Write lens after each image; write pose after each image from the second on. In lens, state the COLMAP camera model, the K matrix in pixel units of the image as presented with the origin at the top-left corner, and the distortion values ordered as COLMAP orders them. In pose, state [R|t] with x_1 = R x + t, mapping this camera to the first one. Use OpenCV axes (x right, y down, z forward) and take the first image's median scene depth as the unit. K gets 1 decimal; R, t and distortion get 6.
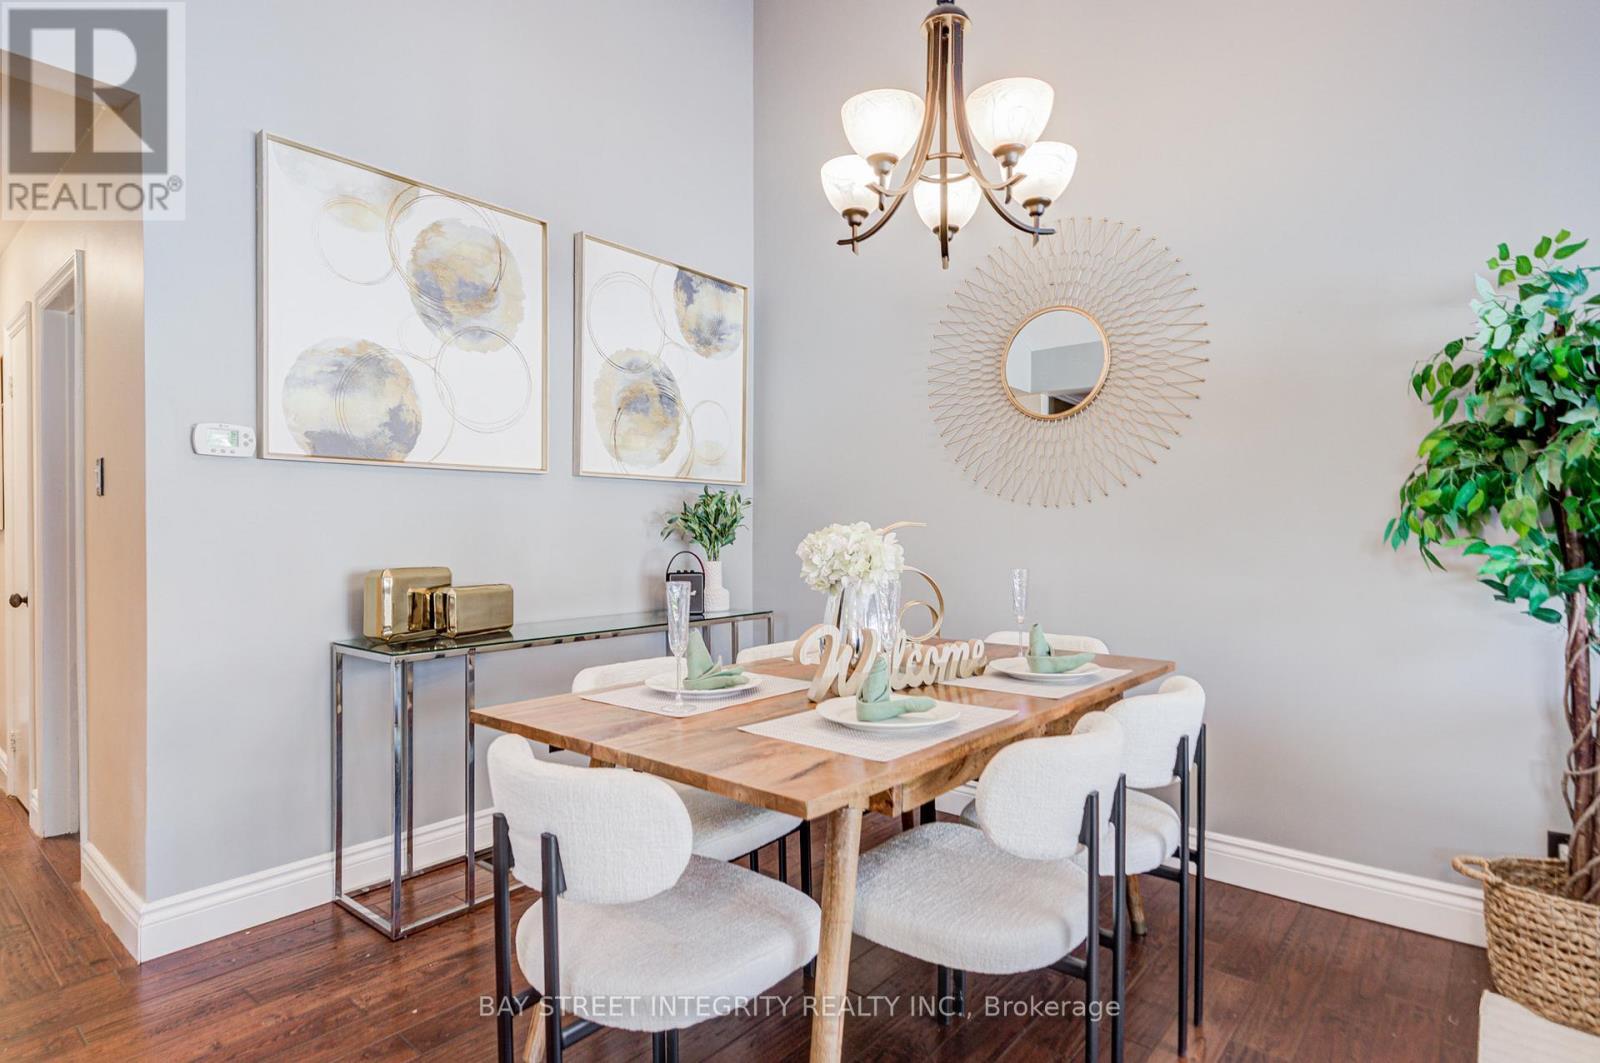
lens RADIAL K [[842.1, 0, 800.5], [0, 842.1, 523.3], [0, 0, 1]] dist [0.004206, 0.001182]
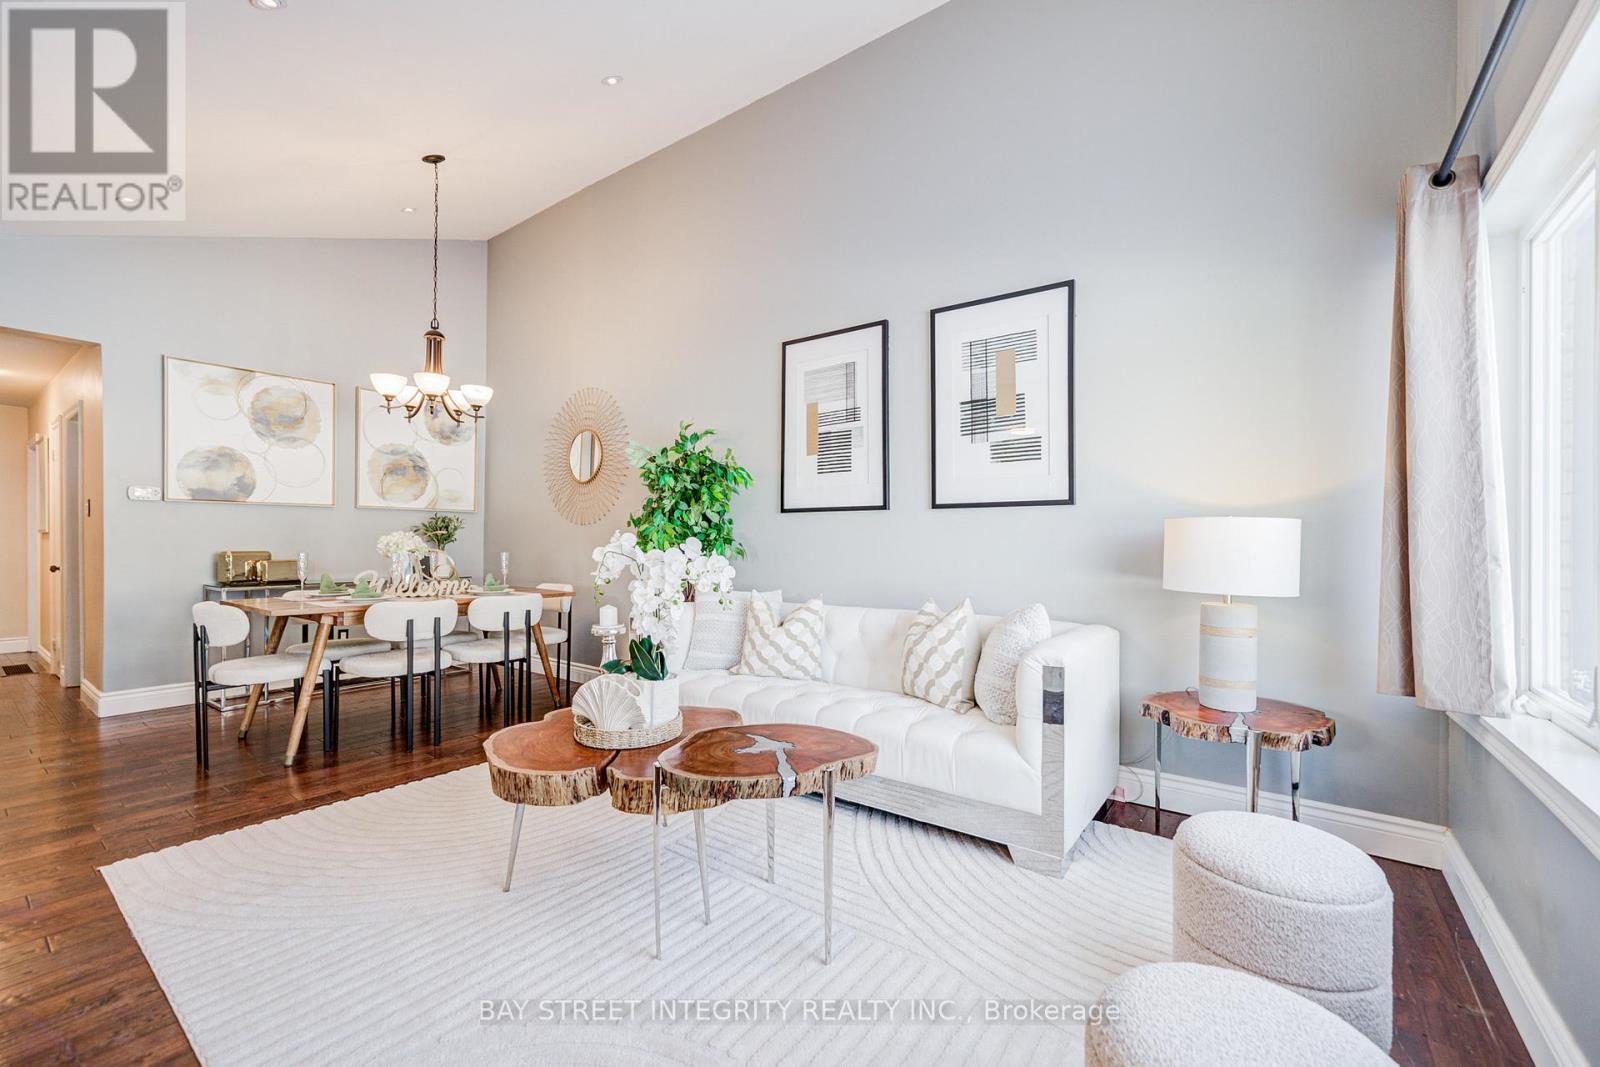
lens RADIAL K [[668.5, 0, 805.7], [0, 668.5, 537.7], [0, 0, 1]] dist [-0.000805, 0.009695]
pose [[0.998433, 0.007987, 0.055395, 0.782441], [-0.008234, 0.999957, 0.004240, -0.000154], [-0.055359, -0.004690, 0.998455, -0.715493]]
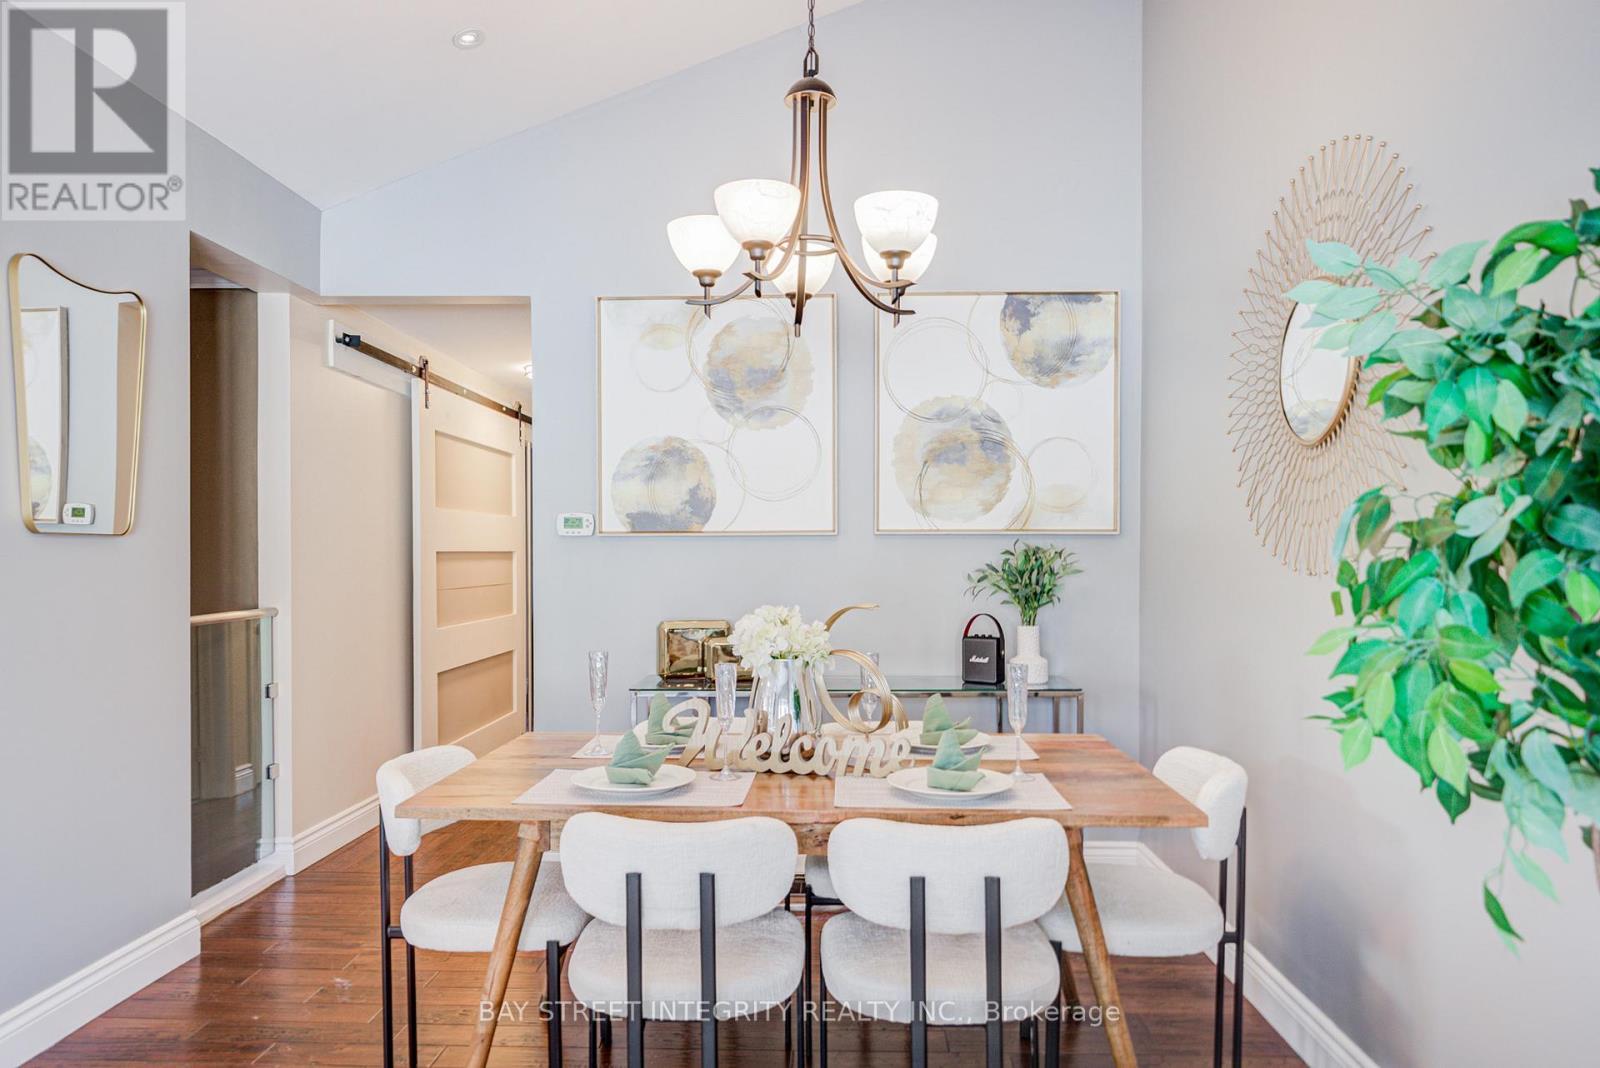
lens RADIAL K [[1071.6, 0, 794.1], [0, 1071.6, 552.0], [0, 0, 1]] dist [-0.000916, 0.000203]
pose [[0.611610, 0.003116, -0.791154, 0.748897], [0.007264, 0.999928, 0.009554, -0.052579], [0.791126, -0.011590, 0.611543, 0.152915]]
